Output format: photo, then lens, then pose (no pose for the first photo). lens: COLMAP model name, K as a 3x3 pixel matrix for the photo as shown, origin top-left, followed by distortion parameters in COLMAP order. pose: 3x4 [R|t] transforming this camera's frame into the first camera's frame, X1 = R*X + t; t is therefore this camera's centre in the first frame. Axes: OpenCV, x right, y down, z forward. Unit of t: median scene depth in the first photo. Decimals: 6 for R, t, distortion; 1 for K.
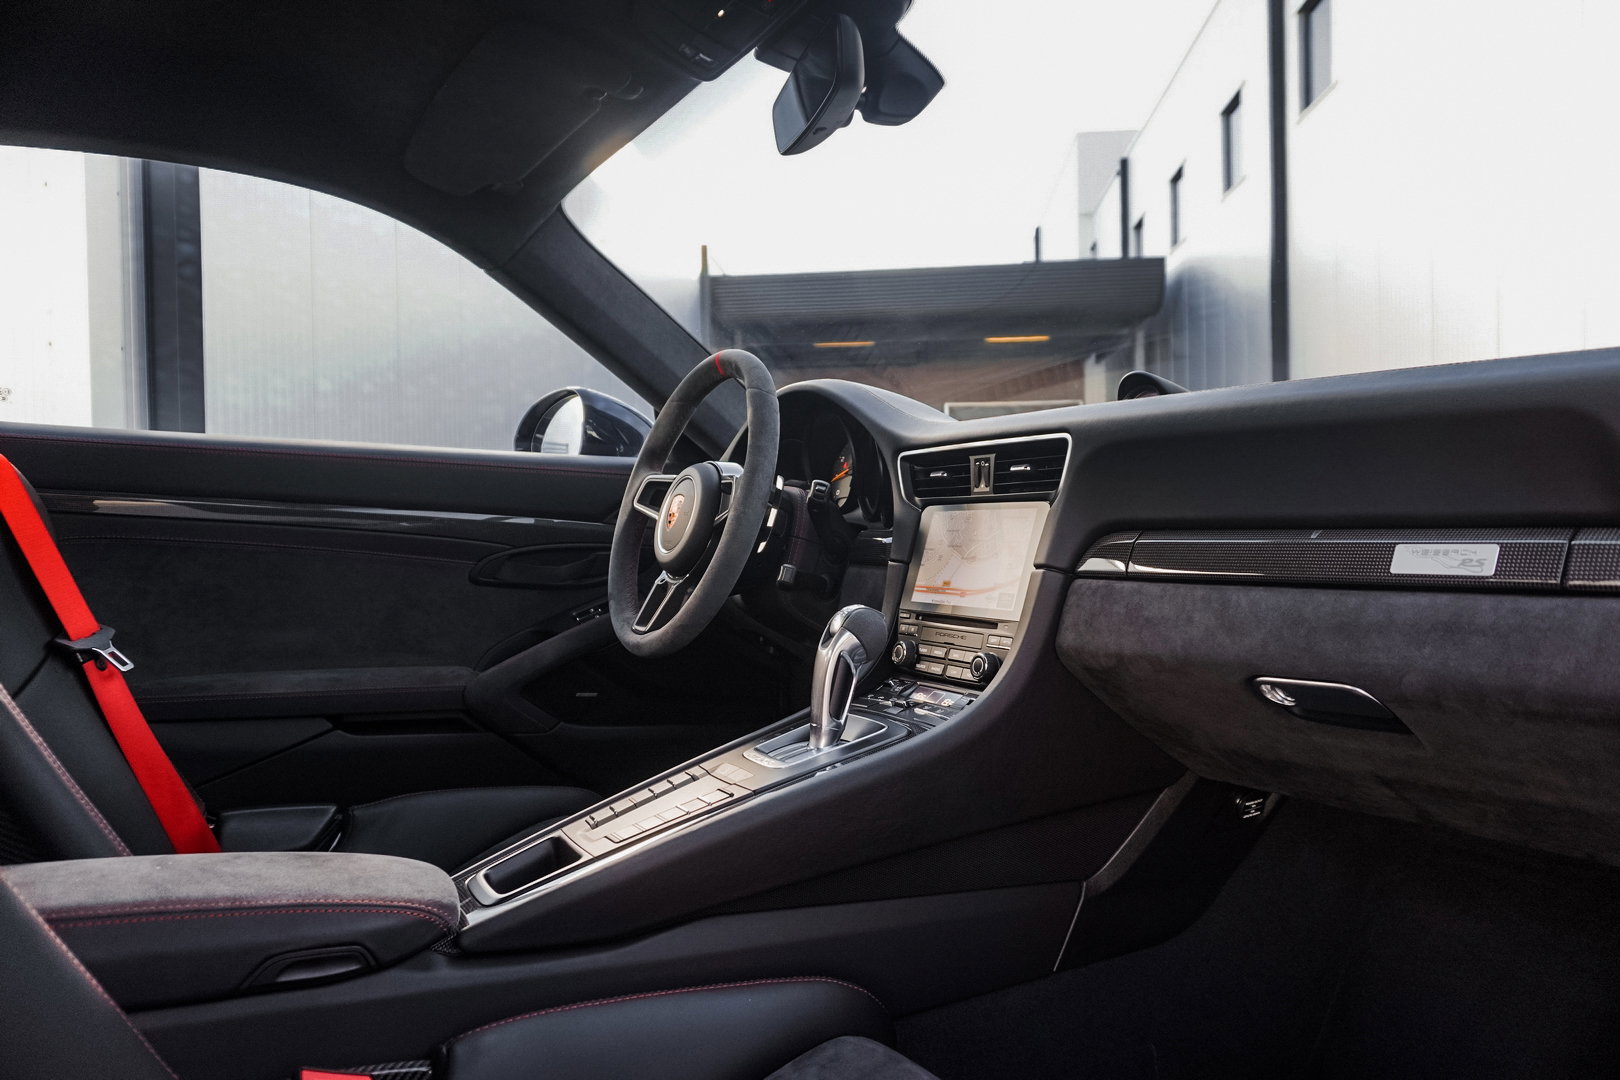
lens RADIAL K [[1070.8, 0, 809.1], [0, 1070.8, 539.2], [0, 0, 1]] dist [-0.039838, 0.005256]
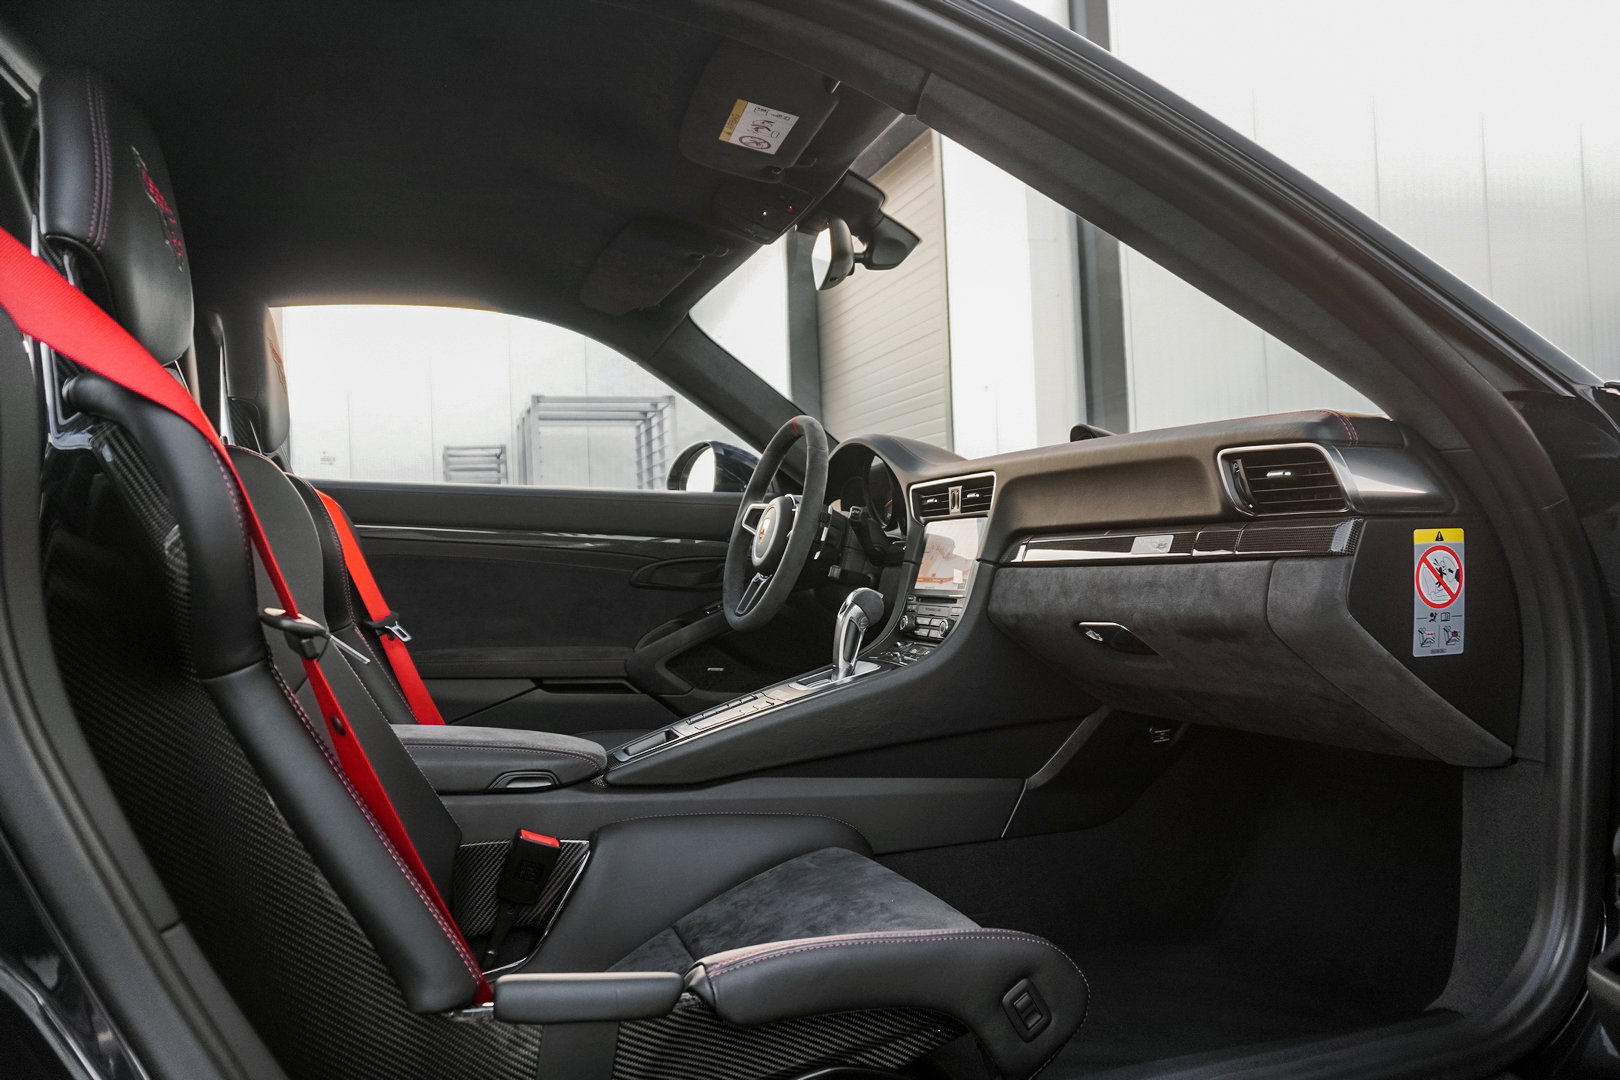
lens RADIAL K [[1070.8, 0, 811.7], [0, 1070.8, 544.8], [0, 0, 1]] dist [-0.039838, 0.005256]
pose [[0.985570, -0.014181, -0.168673, 0.206229], [0.010535, 0.999692, -0.022491, 0.030448], [0.168940, 0.020390, 0.985415, -0.457902]]
